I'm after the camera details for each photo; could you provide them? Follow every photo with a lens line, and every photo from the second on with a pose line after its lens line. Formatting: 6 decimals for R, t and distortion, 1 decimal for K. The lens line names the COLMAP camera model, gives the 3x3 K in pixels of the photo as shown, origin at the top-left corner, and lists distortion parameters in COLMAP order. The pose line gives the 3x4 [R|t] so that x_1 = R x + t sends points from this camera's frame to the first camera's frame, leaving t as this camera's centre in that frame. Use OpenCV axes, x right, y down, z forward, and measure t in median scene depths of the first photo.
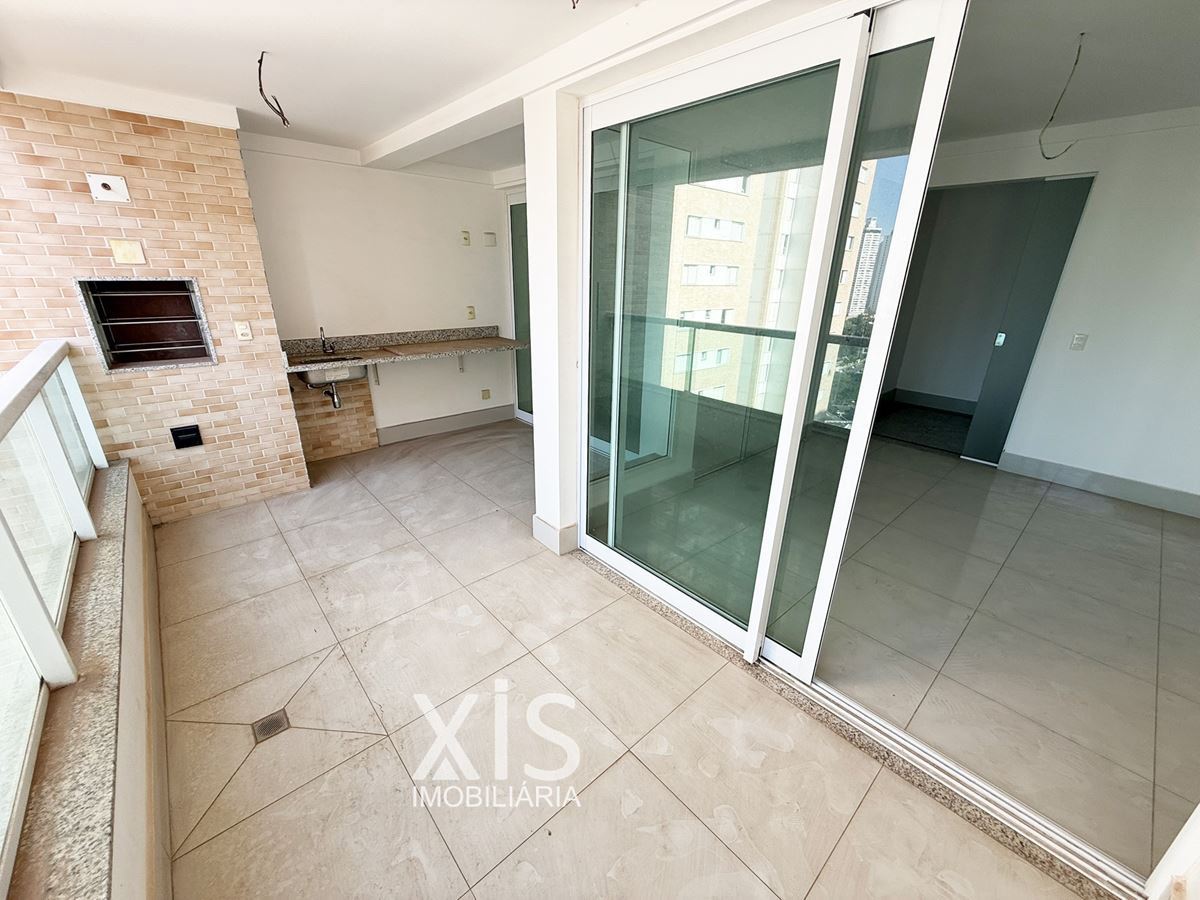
lens RADIAL K [[480.4, 0, 600.0], [0, 480.4, 450.0], [0, 0, 1]] dist [0.000339, -0.000205]
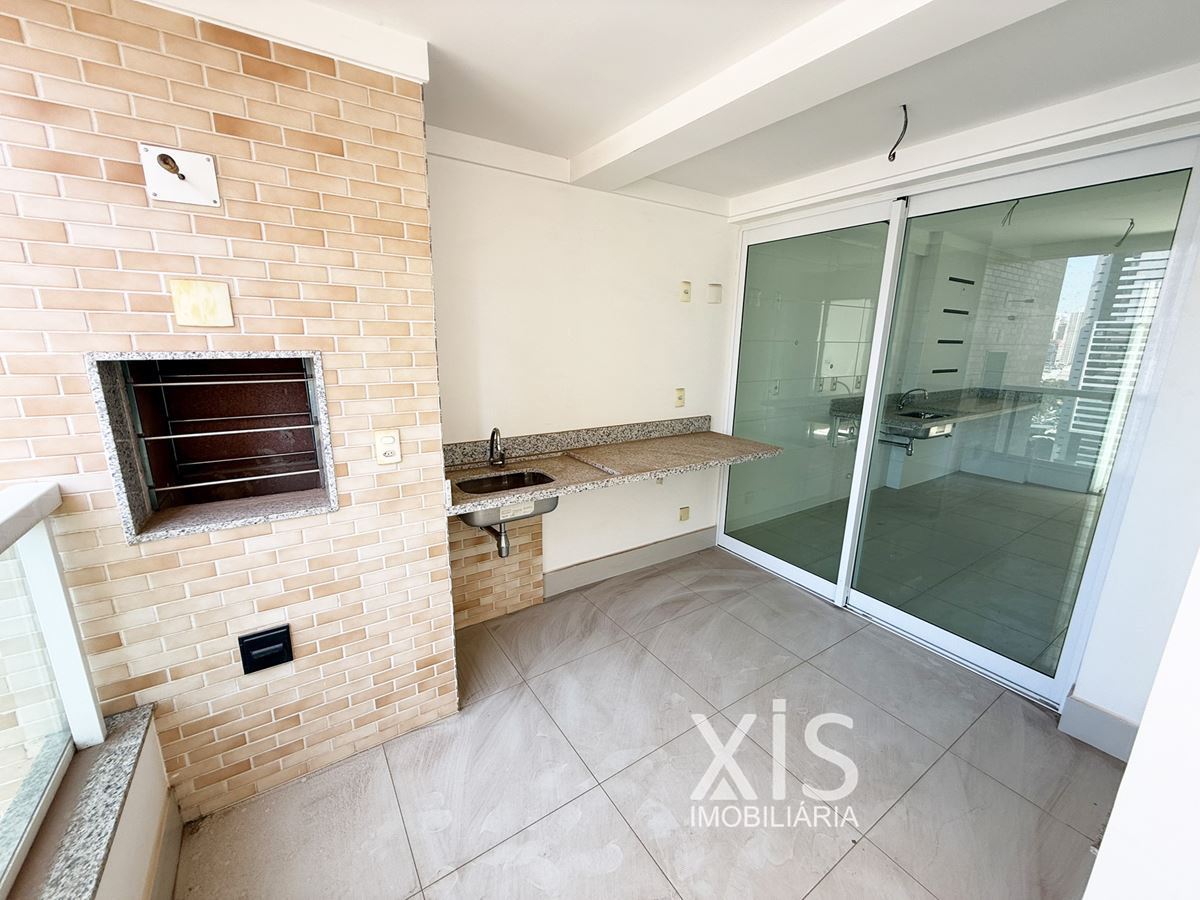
lens RADIAL K [[480.4, 0, 600.0], [0, 480.4, 450.0], [0, 0, 1]] dist [0.000339, -0.000205]
pose [[0.989922, 0.030286, -0.138337, -0.439471], [-0.047498, 0.991286, -0.122868, -0.192578], [0.133410, 0.128201, 0.982734, 0.512081]]
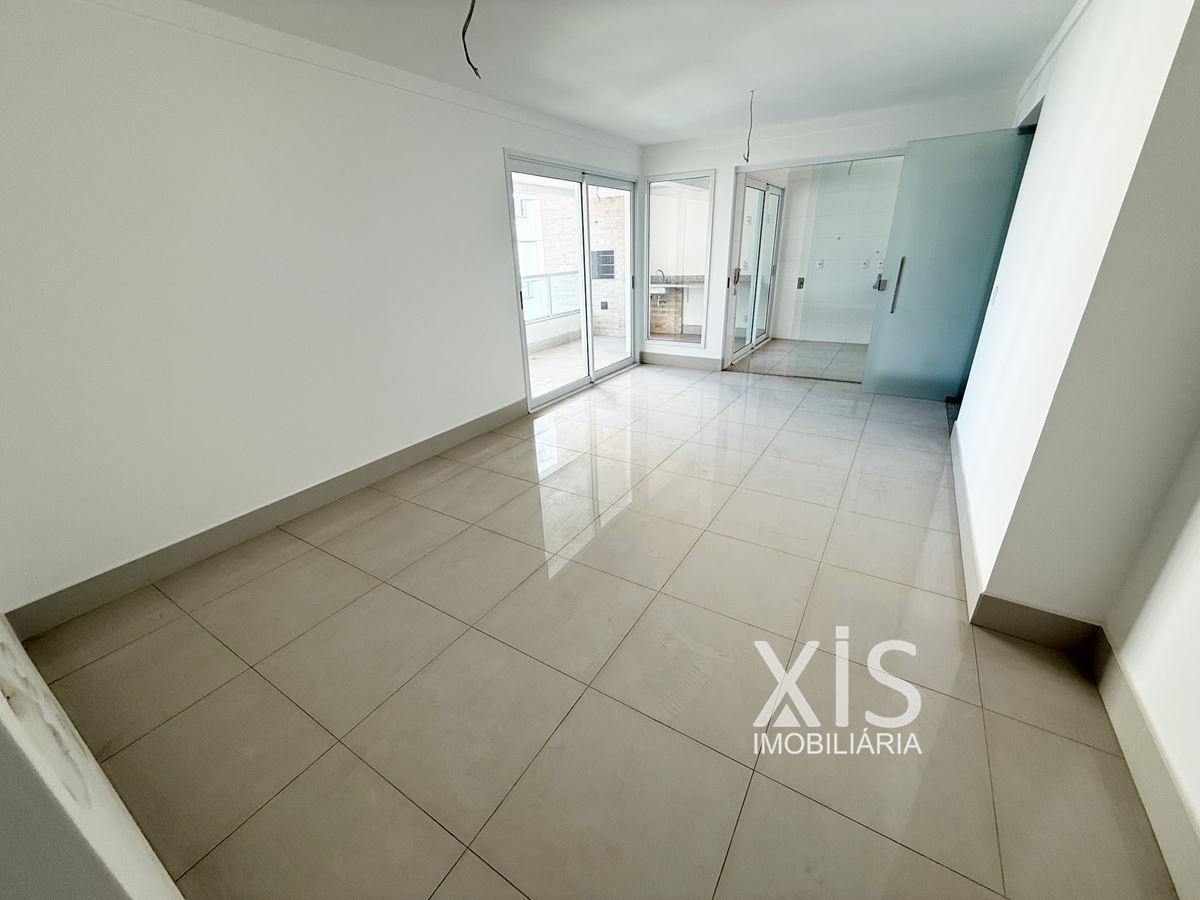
lens RADIAL K [[480.4, 0, 600.0], [0, 480.4, 450.0], [0, 0, 1]] dist [0.000339, -0.000205]
pose [[0.280479, 0.345544, -0.895506, 2.032171], [-0.302182, 0.917303, 0.259309, 0.028397], [0.911053, 0.197875, 0.361701, 0.098961]]
